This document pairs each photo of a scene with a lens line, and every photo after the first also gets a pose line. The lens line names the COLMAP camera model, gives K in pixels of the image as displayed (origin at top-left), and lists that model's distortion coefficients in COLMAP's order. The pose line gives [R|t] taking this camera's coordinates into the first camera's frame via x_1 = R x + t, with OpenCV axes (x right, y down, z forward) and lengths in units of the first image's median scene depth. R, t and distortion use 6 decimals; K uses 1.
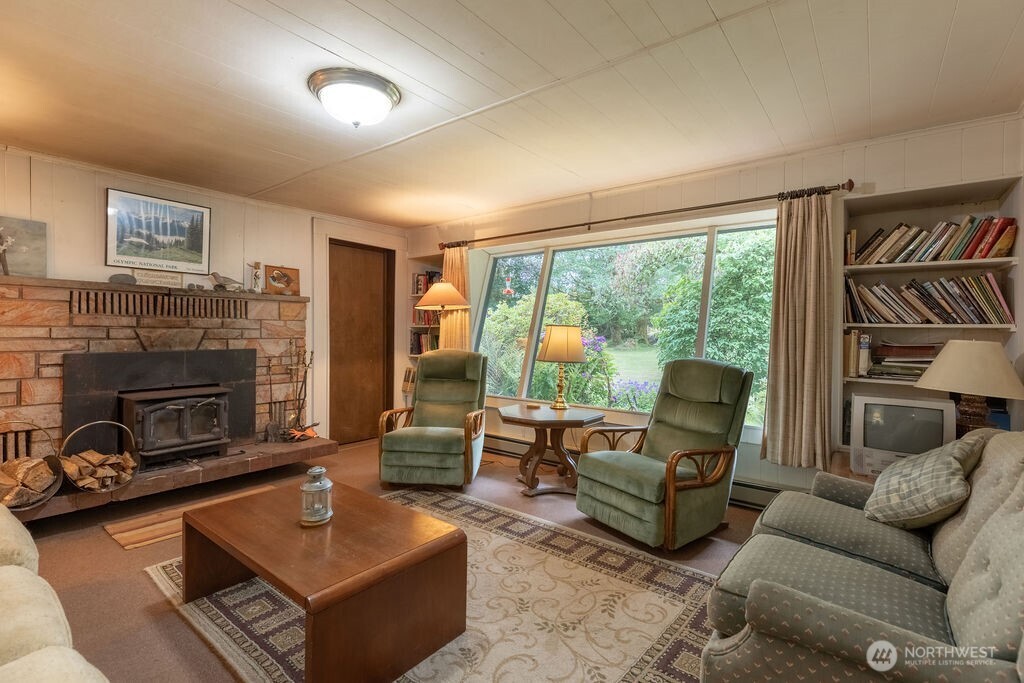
lens RADIAL K [[469.8, 0, 512.1], [0, 469.8, 336.9], [0, 0, 1]] dist [0.003650, 0.000228]
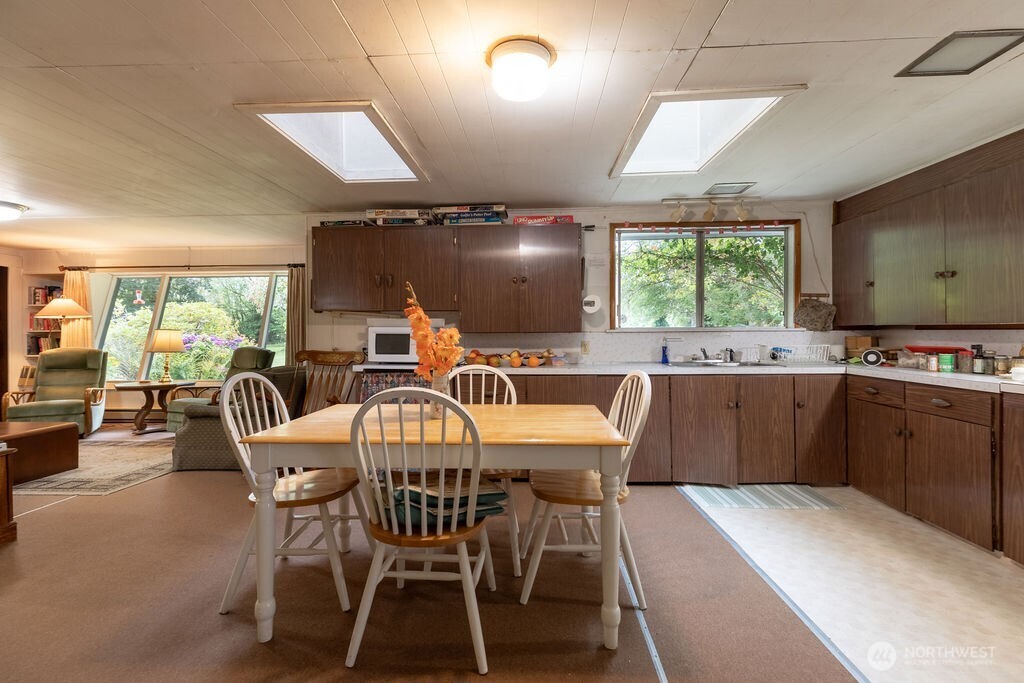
lens RADIAL K [[469.8, 0, 512.1], [0, 469.8, 336.9], [0, 0, 1]] dist [0.003650, 0.000228]
pose [[0.819797, -0.015851, 0.572435, 0.146251], [0.020991, 0.999777, -0.002378, 0.028012], [-0.572270, 0.013965, 0.819947, -0.937328]]
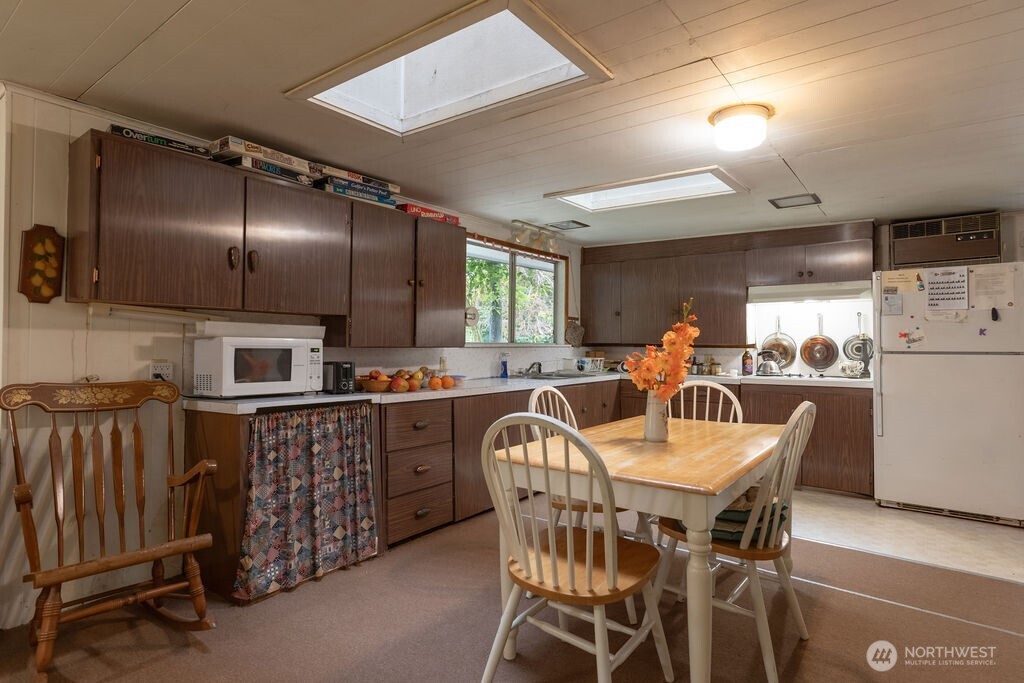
lens RADIAL K [[527.6, 0, 512.0], [0, 527.6, 341.5], [0, 0, 1]] dist [-0.003264, -0.000310]
pose [[0.000423, -0.001536, 0.999999, -0.201188], [0.011347, 0.999934, 0.001531, 0.006157], [-0.999936, 0.011346, 0.000441, -0.260812]]
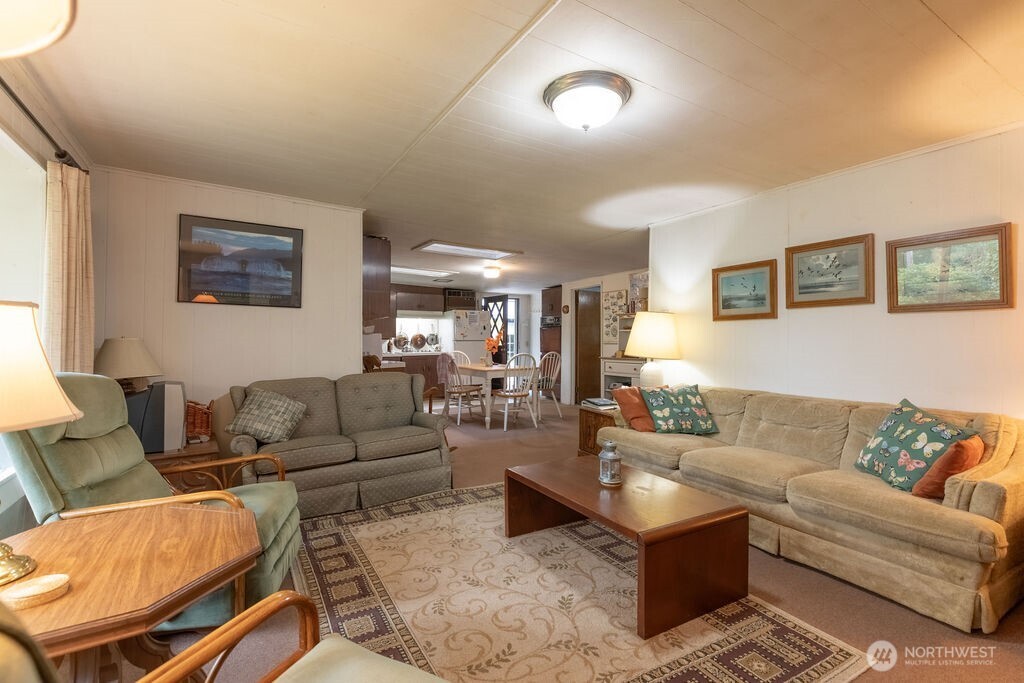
lens RADIAL K [[457.6, 0, 516.6], [0, 457.6, 336.1], [0, 0, 1]] dist [0.002238, -0.000227]
pose [[-0.933279, -0.003956, 0.359129, -0.310996], [-0.000898, 0.999962, 0.008683, -0.007123], [-0.359150, 0.007781, -0.933247, 1.120231]]
